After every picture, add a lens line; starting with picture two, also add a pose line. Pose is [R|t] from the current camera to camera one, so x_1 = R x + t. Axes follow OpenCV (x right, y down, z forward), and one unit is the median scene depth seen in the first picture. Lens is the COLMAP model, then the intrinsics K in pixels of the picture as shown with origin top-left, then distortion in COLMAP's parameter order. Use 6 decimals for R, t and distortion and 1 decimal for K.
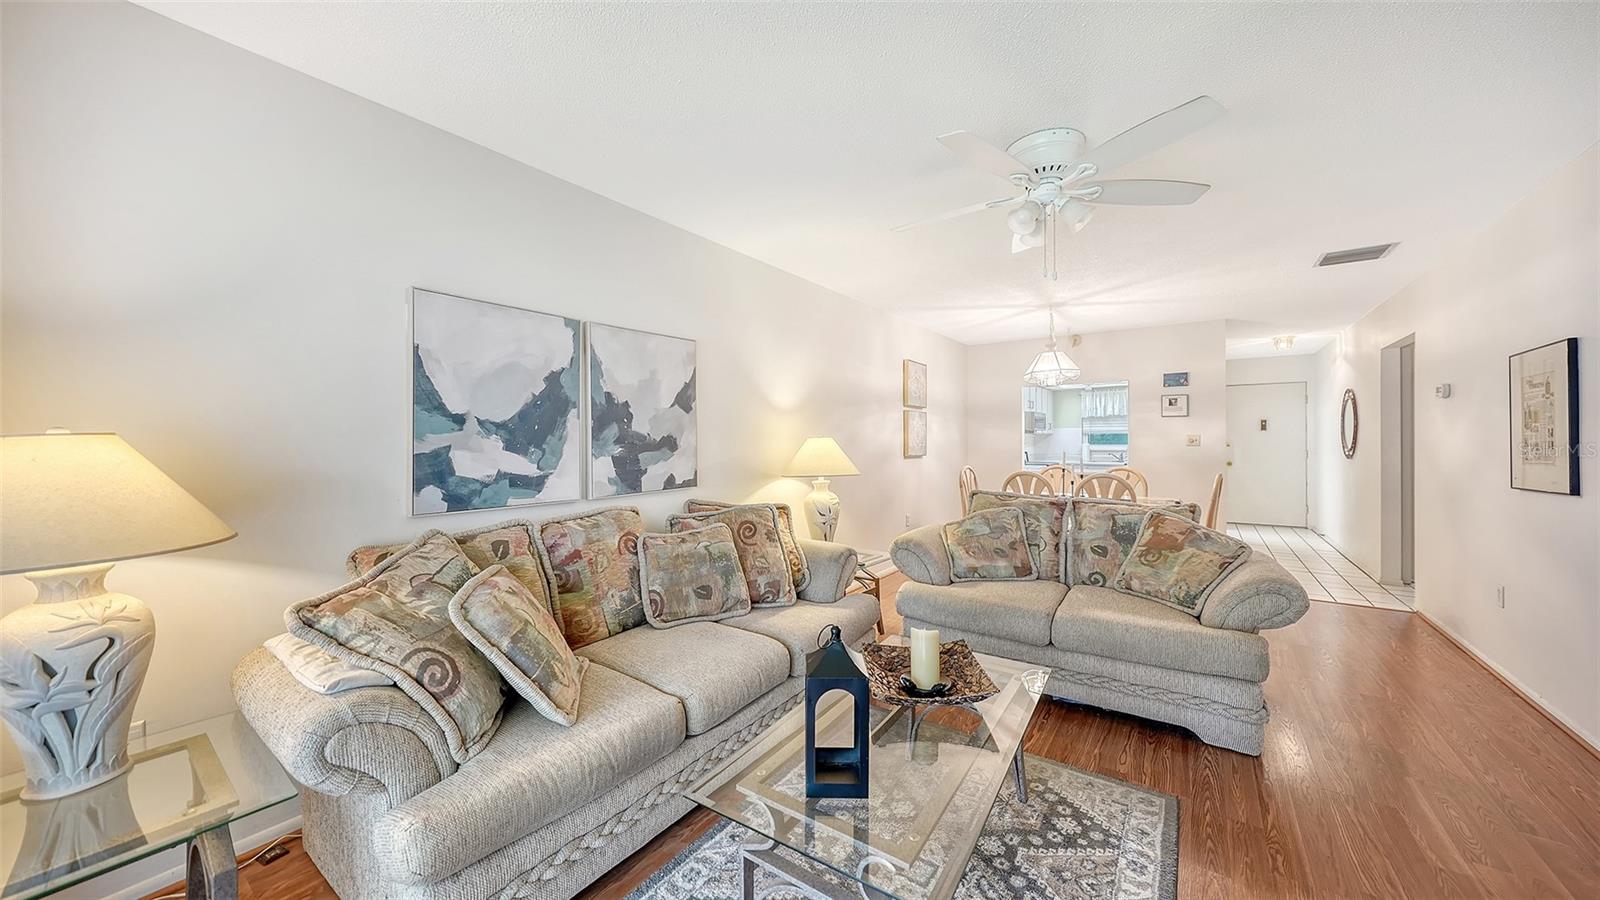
lens RADIAL K [[552.9, 0, 803.8], [0, 552.9, 444.9], [0, 0, 1]] dist [-0.006310, 0.000446]
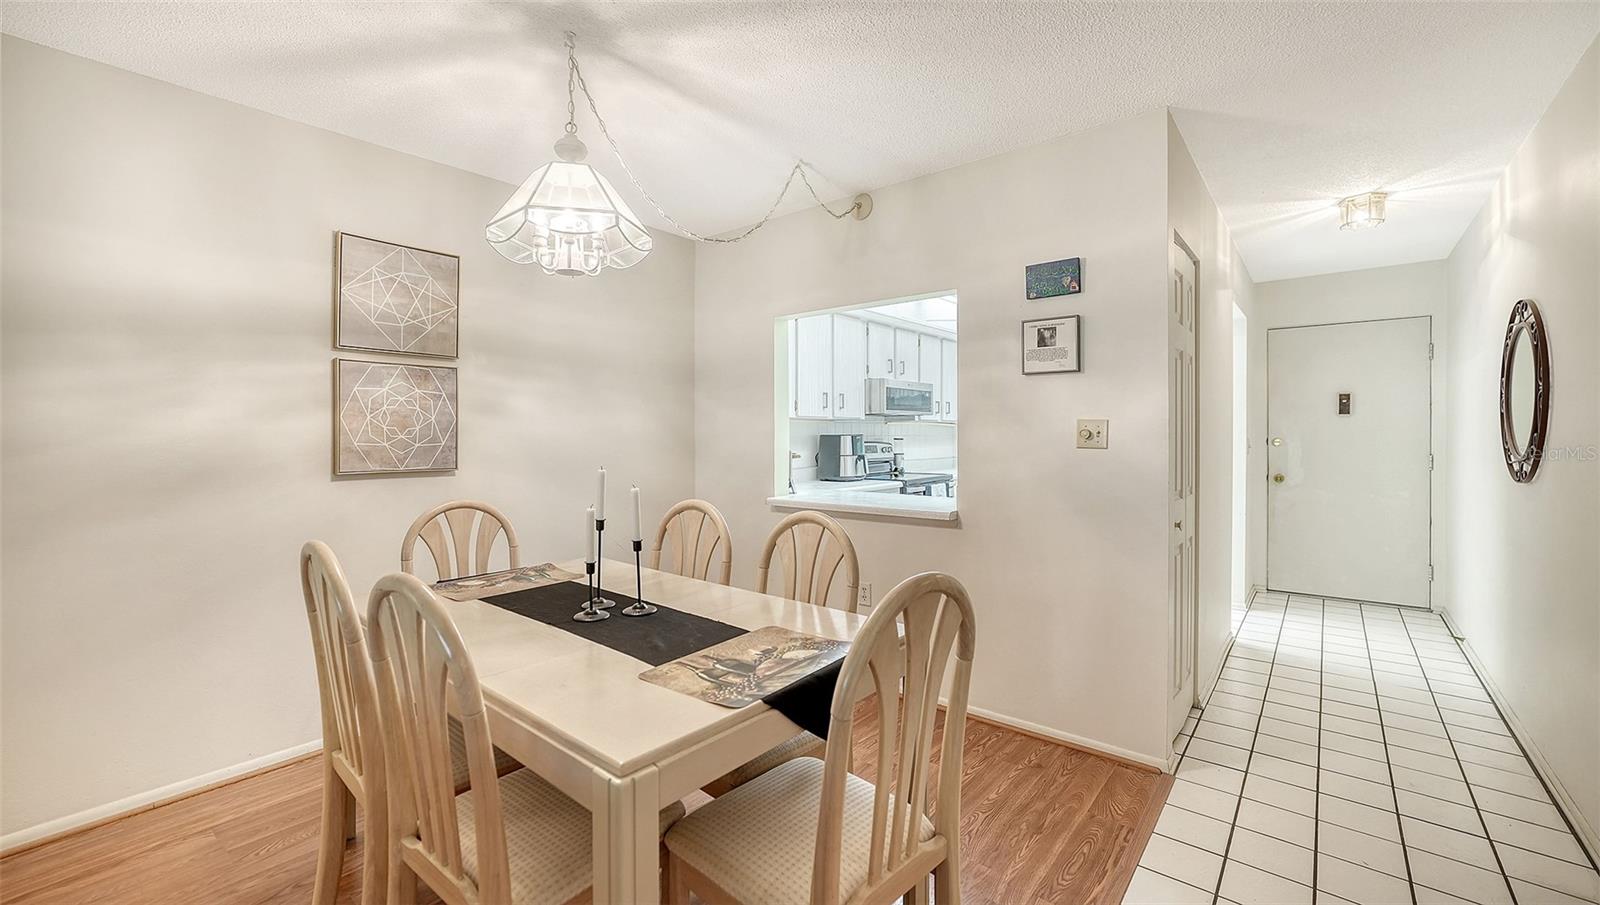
lens RADIAL K [[634.6, 0, 794.1], [0, 634.6, 448.0], [0, 0, 1]] dist [-0.023487, 0.000720]
pose [[0.996141, 0.002336, -0.087739, 0.526805], [-0.001173, 0.999911, 0.013309, -0.003924], [0.087763, -0.013155, 0.996055, 0.531384]]
